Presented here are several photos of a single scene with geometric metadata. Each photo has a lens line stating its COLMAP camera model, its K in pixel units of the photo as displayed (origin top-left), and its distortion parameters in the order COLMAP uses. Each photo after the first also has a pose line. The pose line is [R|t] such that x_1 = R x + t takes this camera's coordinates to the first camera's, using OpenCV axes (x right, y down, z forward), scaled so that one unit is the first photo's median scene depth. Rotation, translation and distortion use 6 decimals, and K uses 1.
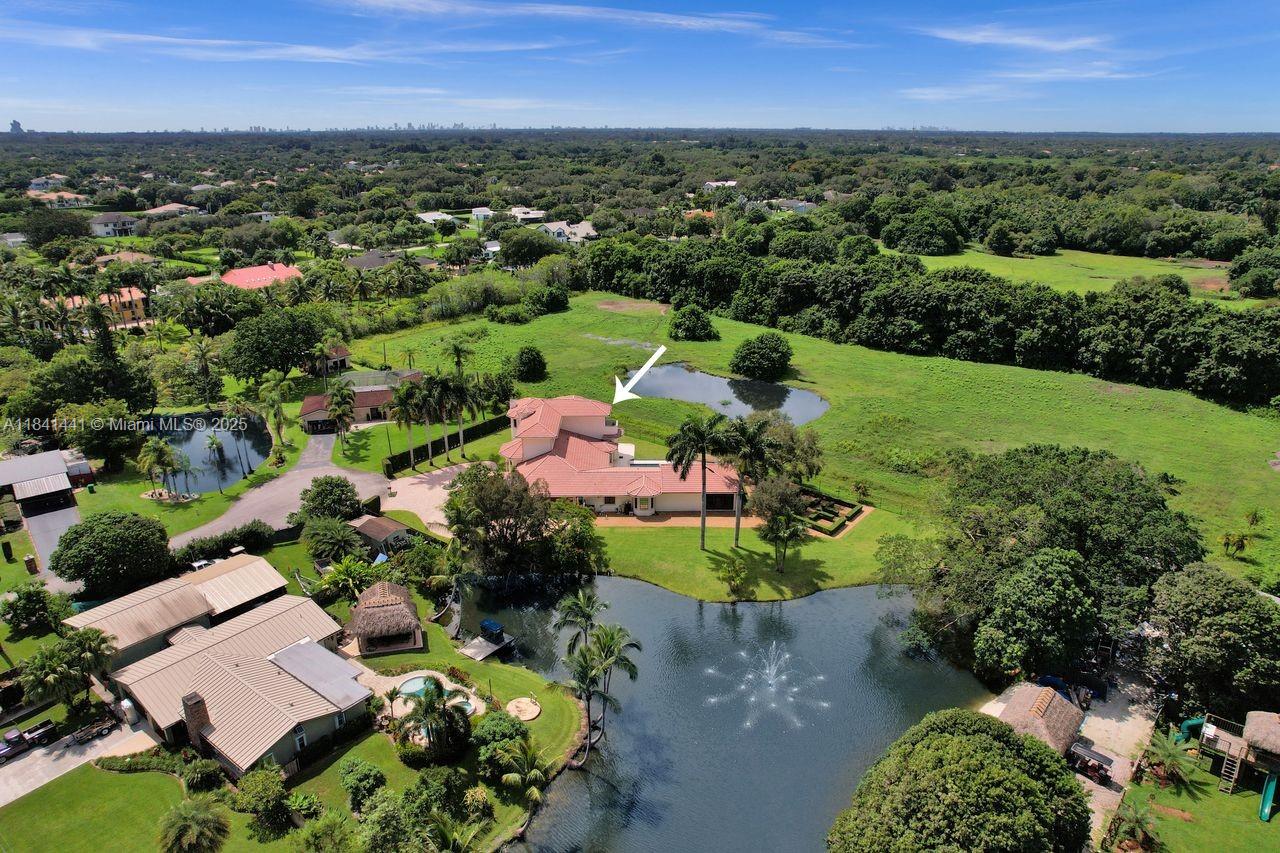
lens RADIAL K [[843.9, 0, 640.0], [0, 843.9, 426.5], [0, 0, 1]] dist [-0.093585, 0.090026]
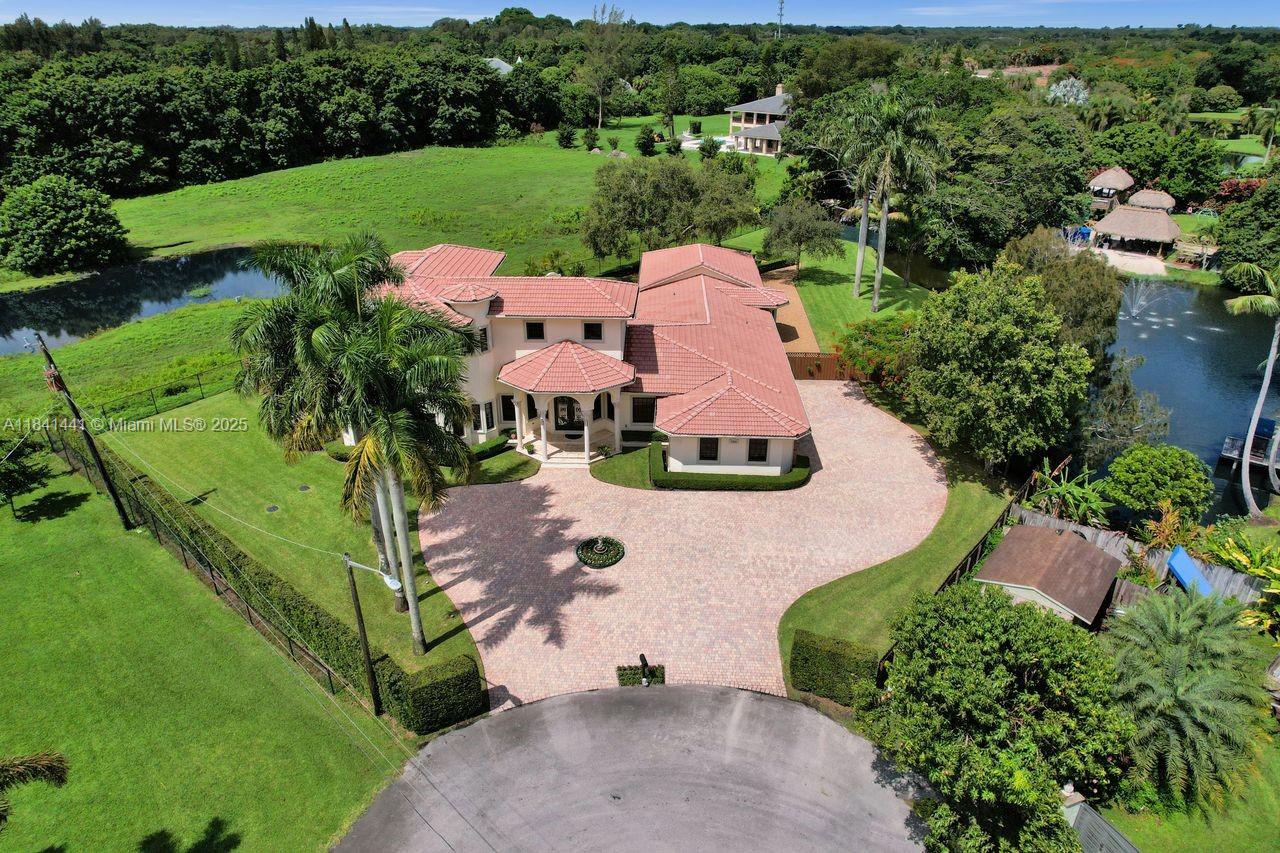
lens RADIAL K [[843.9, 0, 640.0], [0, 843.9, 426.5], [0, 0, 1]] dist [-0.093585, 0.090026]
pose [[0.045653, -0.436251, 0.898666, -0.267545], [0.337620, 0.853406, 0.397128, -0.049848], [-0.940175, 0.285278, 0.186247, 0.496117]]
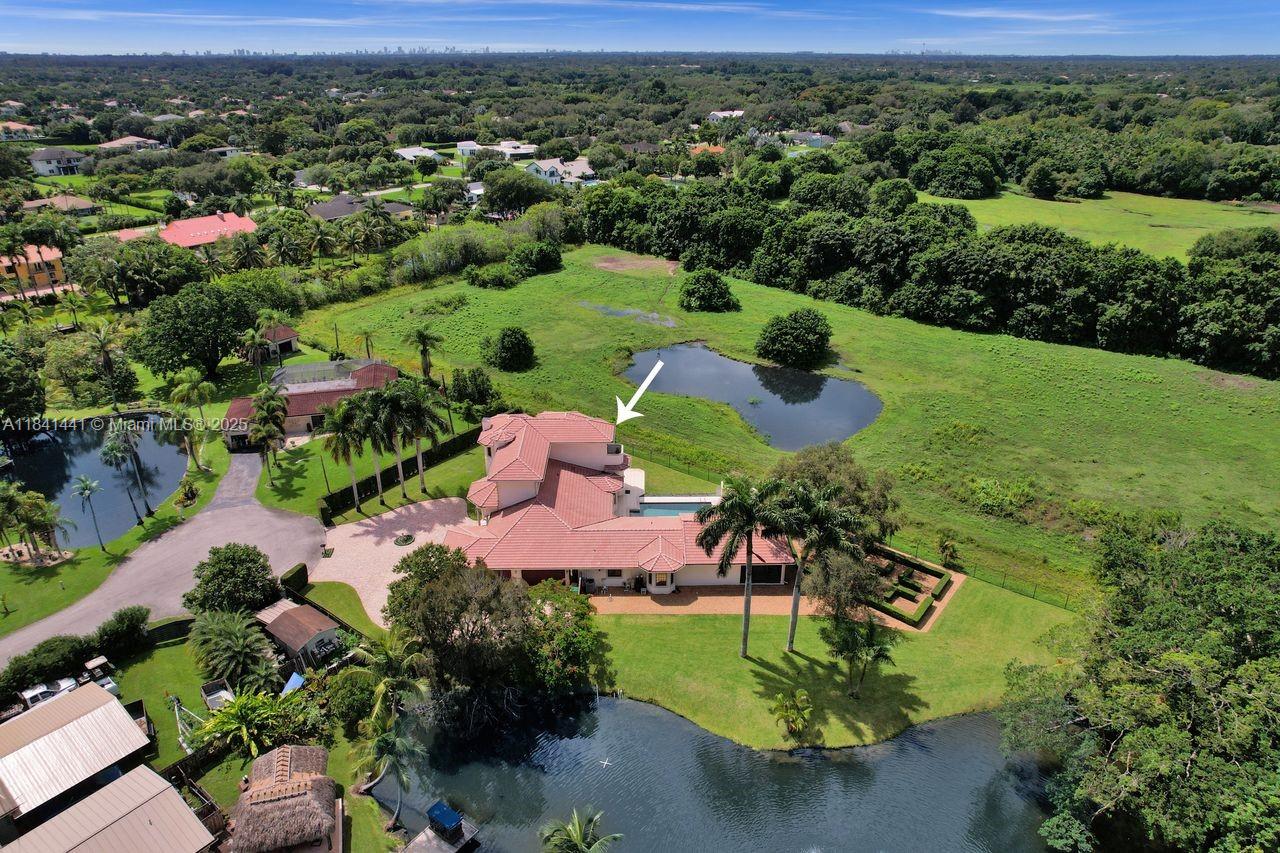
lens RADIAL K [[843.9, 0, 640.0], [0, 843.9, 426.5], [0, 0, 1]] dist [-0.093585, 0.090026]
pose [[0.999995, -0.001107, 0.002955, -0.007889], [0.000866, 0.996778, 0.080210, -0.050030], [-0.003034, -0.080207, 0.996774, 0.136997]]
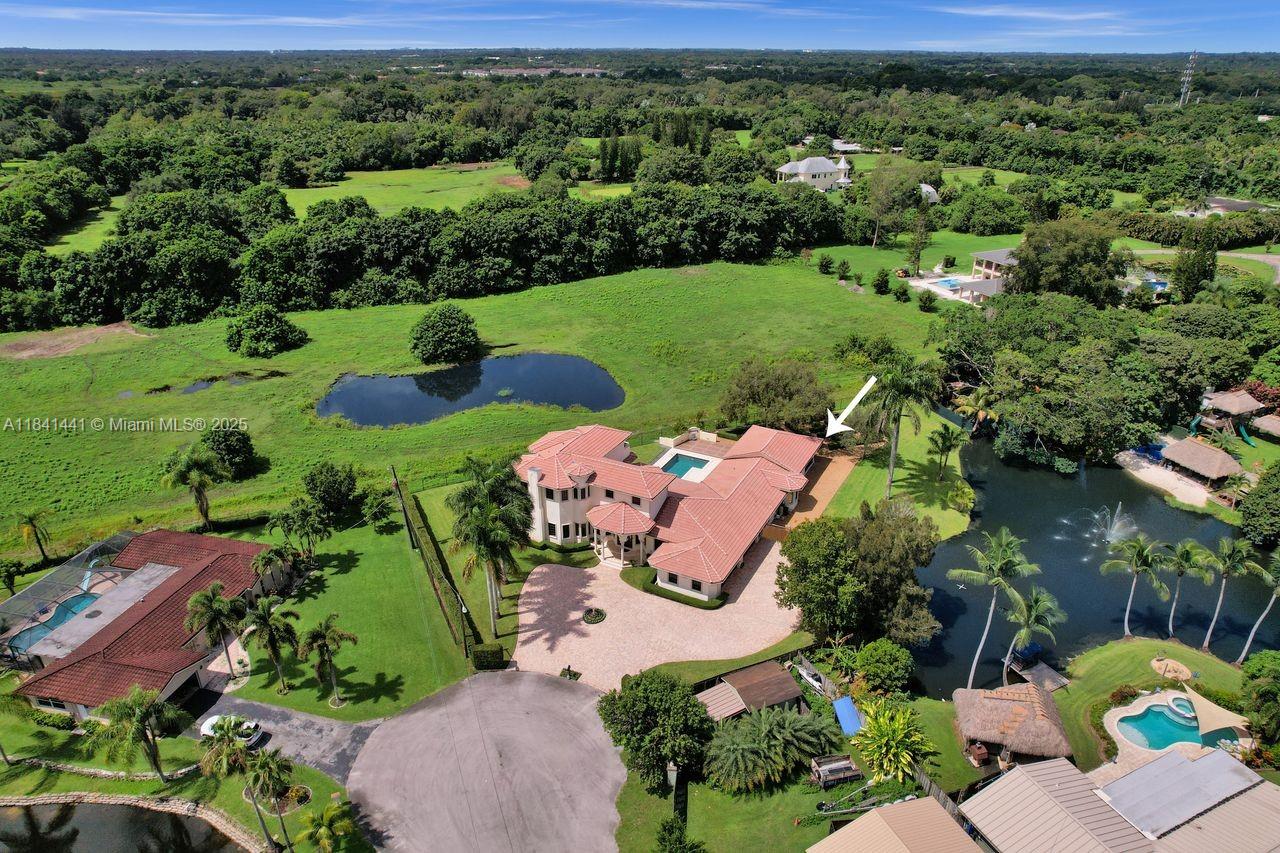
lens RADIAL K [[836.3, 0, 640.0], [0, 836.3, 426.5], [0, 0, 1]] dist [-0.067858, 0.066614]
pose [[0.469978, -0.368792, 0.801944, -0.370040], [0.297704, 0.921528, 0.249316, -0.119266], [-0.830959, 0.121569, 0.542888, 0.323724]]
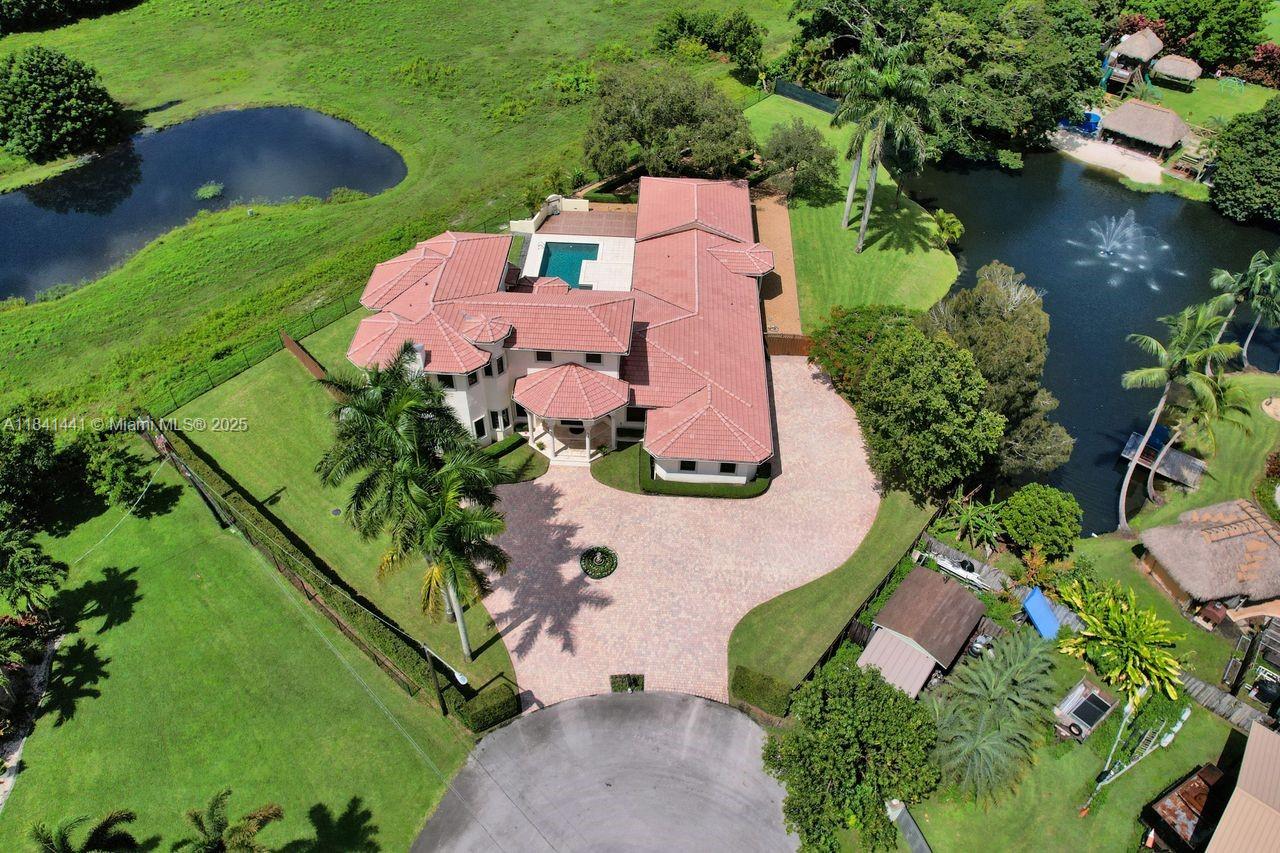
lens RADIAL K [[889.1, 0, 640.0], [0, 889.1, 426.5], [0, 0, 1]] dist [-0.090590, 0.087668]
pose [[0.056593, -0.688632, 0.722899, -0.268800], [0.319451, 0.698485, 0.640367, -0.135039], [-0.945911, 0.194691, 0.259514, 0.464594]]
